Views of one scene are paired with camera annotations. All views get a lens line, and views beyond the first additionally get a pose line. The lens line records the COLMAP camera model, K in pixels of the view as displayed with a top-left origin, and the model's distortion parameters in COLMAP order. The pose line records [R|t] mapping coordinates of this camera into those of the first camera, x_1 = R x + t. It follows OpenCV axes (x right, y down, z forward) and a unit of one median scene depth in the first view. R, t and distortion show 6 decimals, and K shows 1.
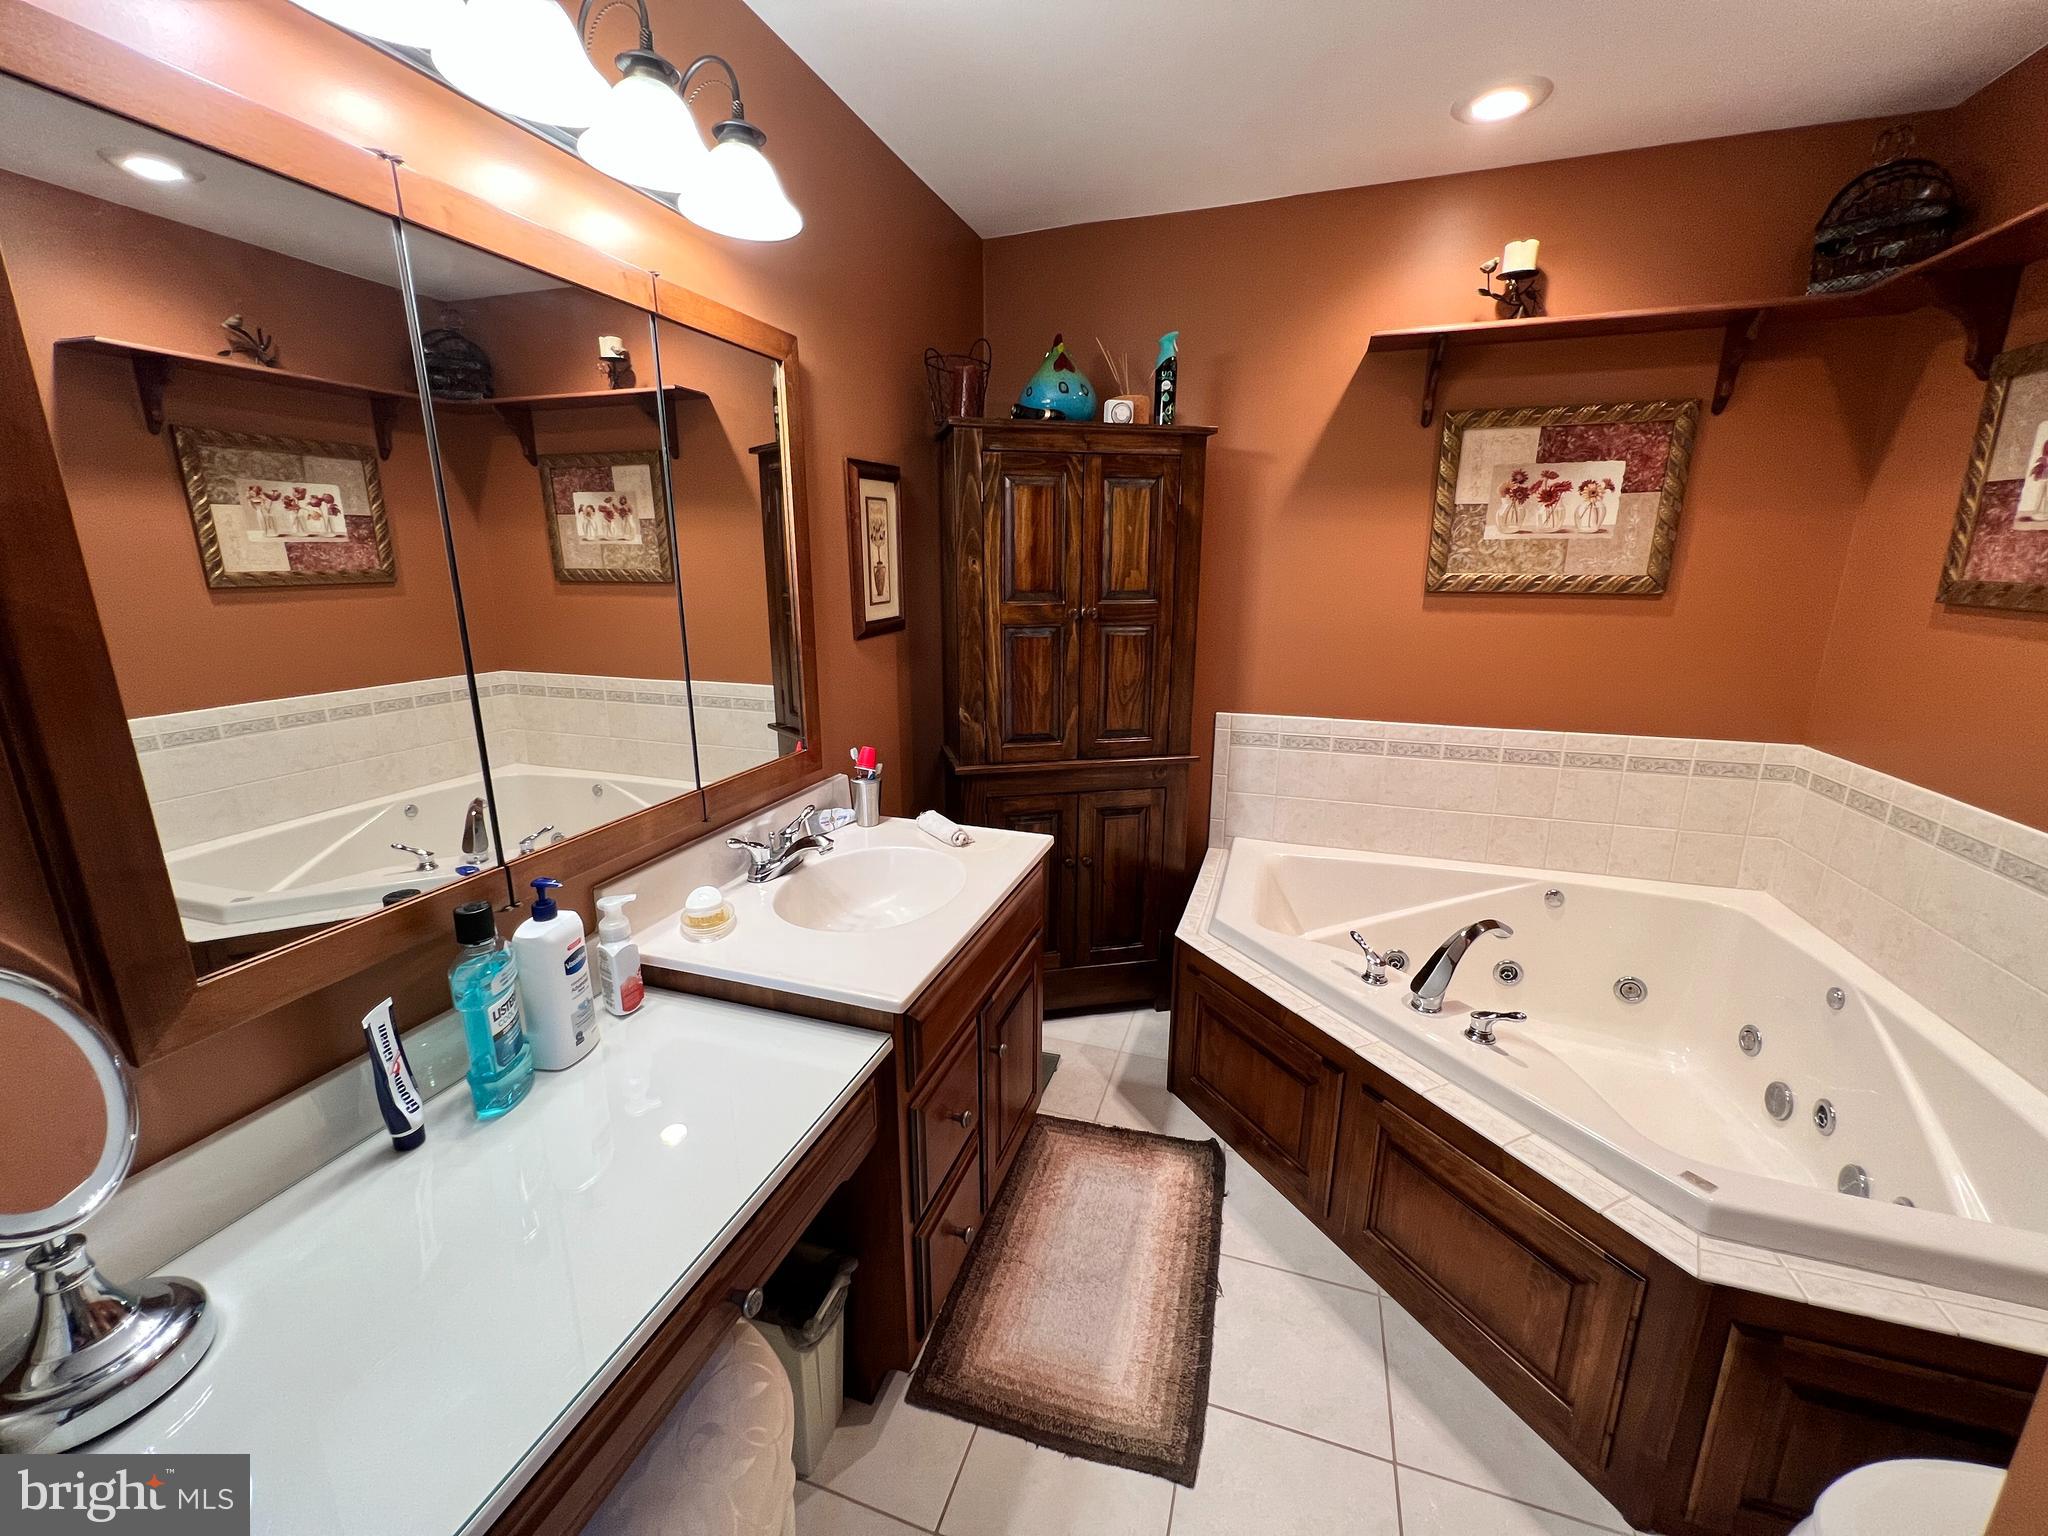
lens RADIAL K [[821.3, 0, 1018.0], [0, 821.3, 766.0], [0, 0, 1]] dist [-0.001983, 0.000381]
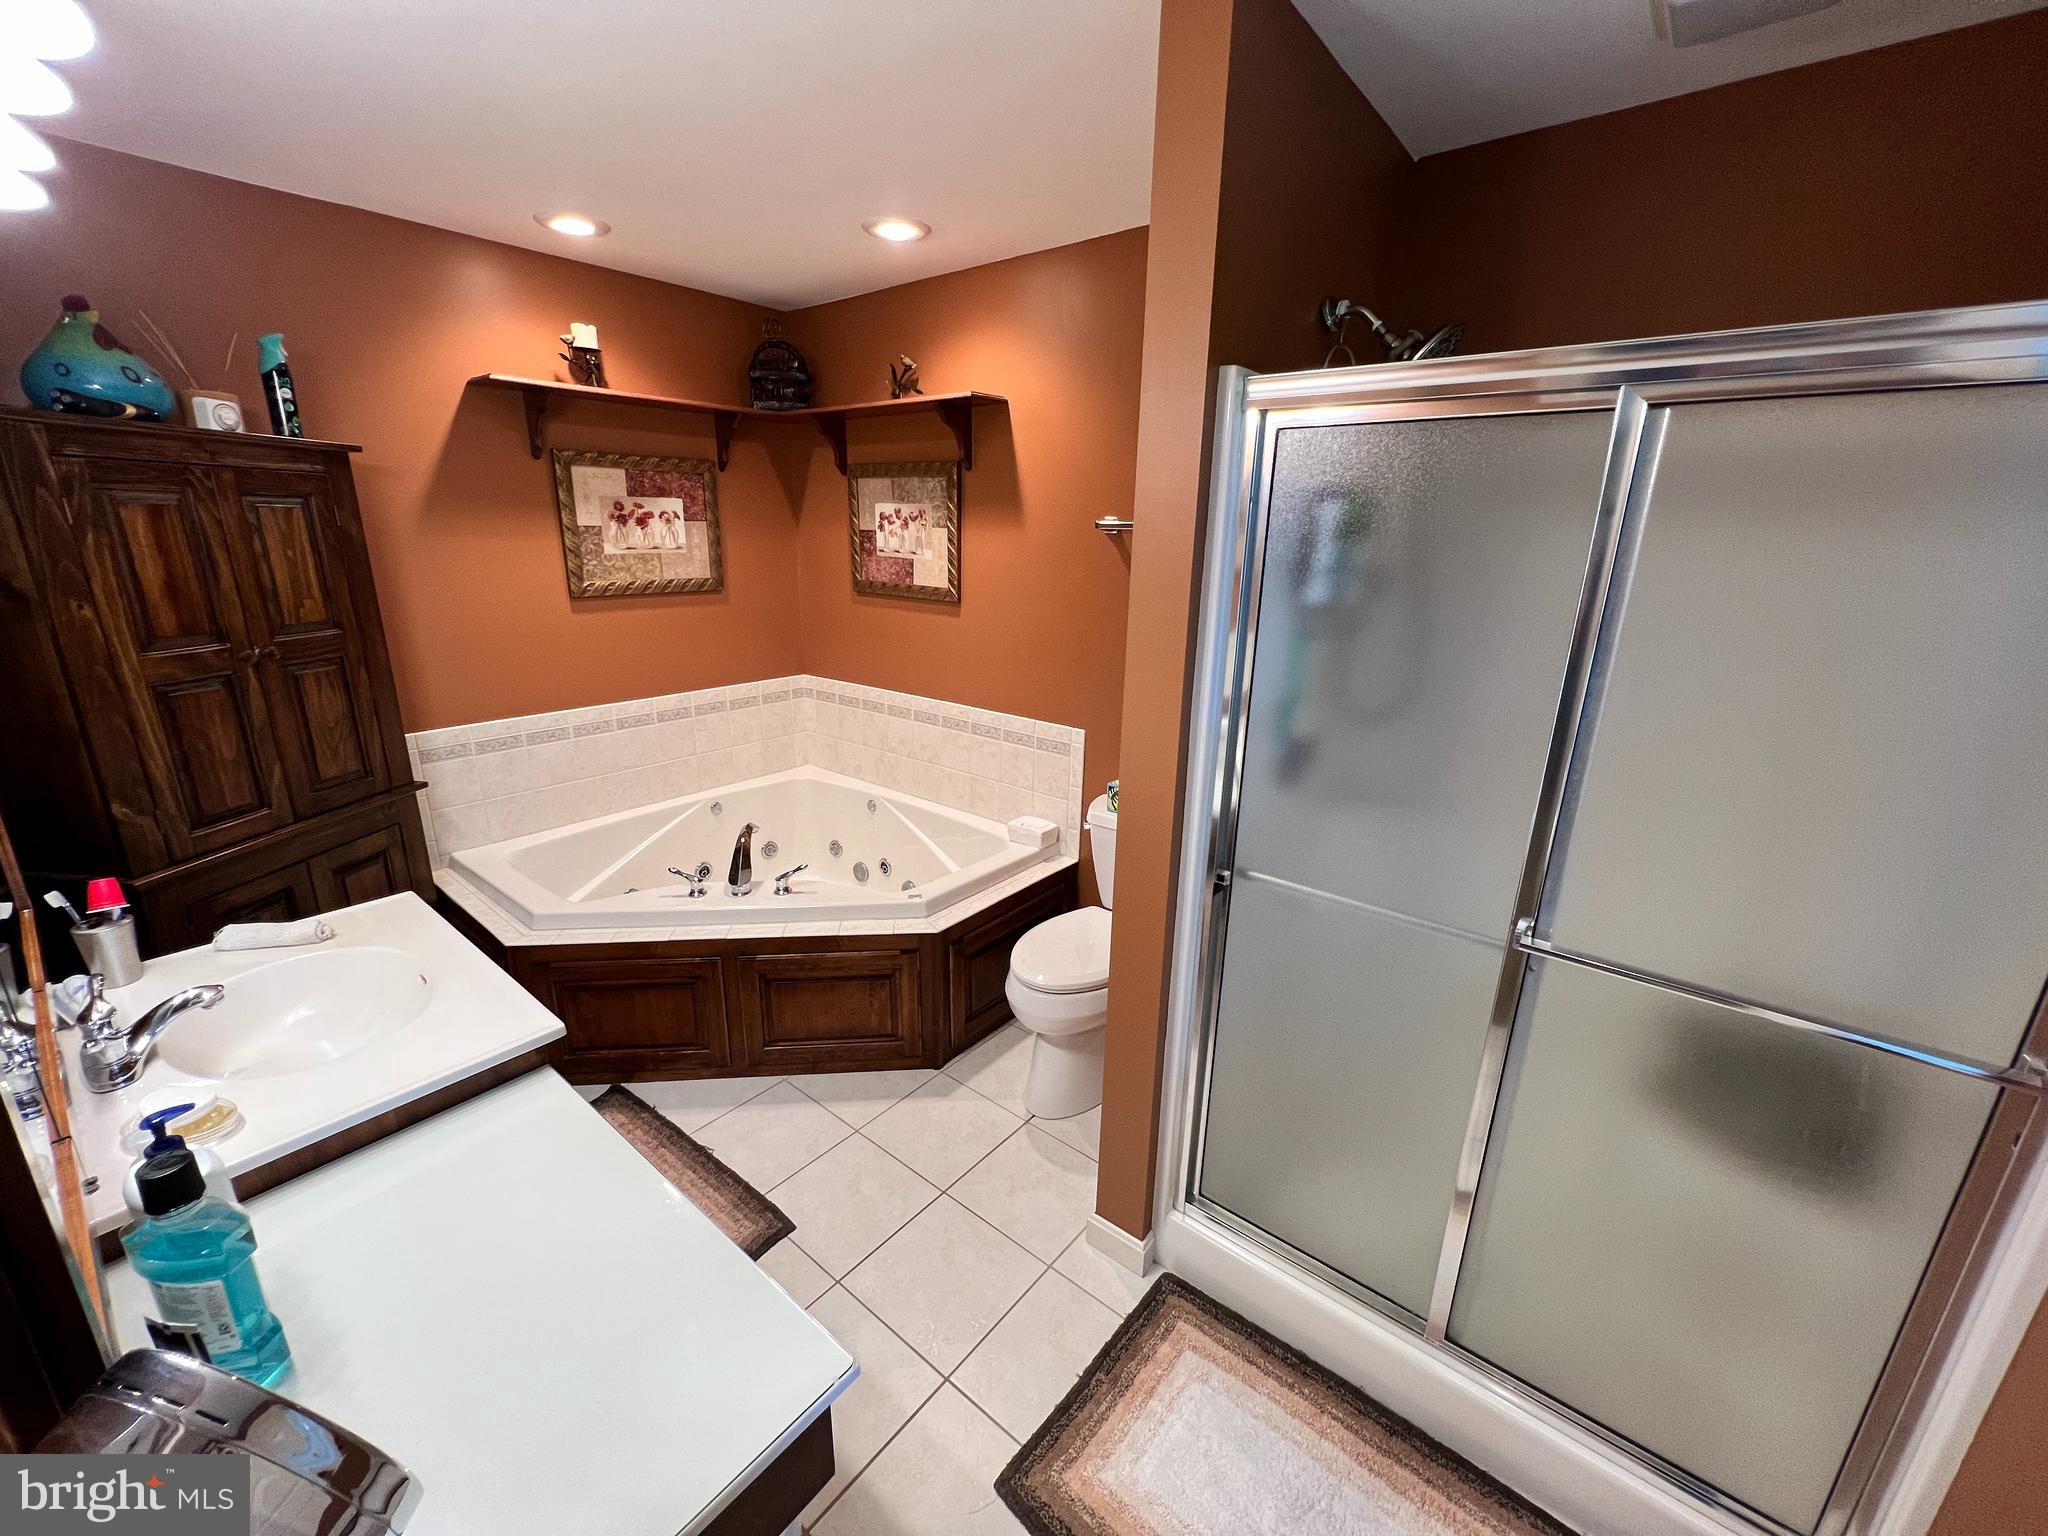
lens RADIAL K [[821.3, 0, 1018.0], [0, 821.3, 766.0], [0, 0, 1]] dist [-0.001983, 0.000381]
pose [[0.349966, -0.256785, 0.900880, -0.453612], [0.211642, 0.958504, 0.190993, -0.073972], [-0.912541, 0.123823, 0.389790, -0.032745]]
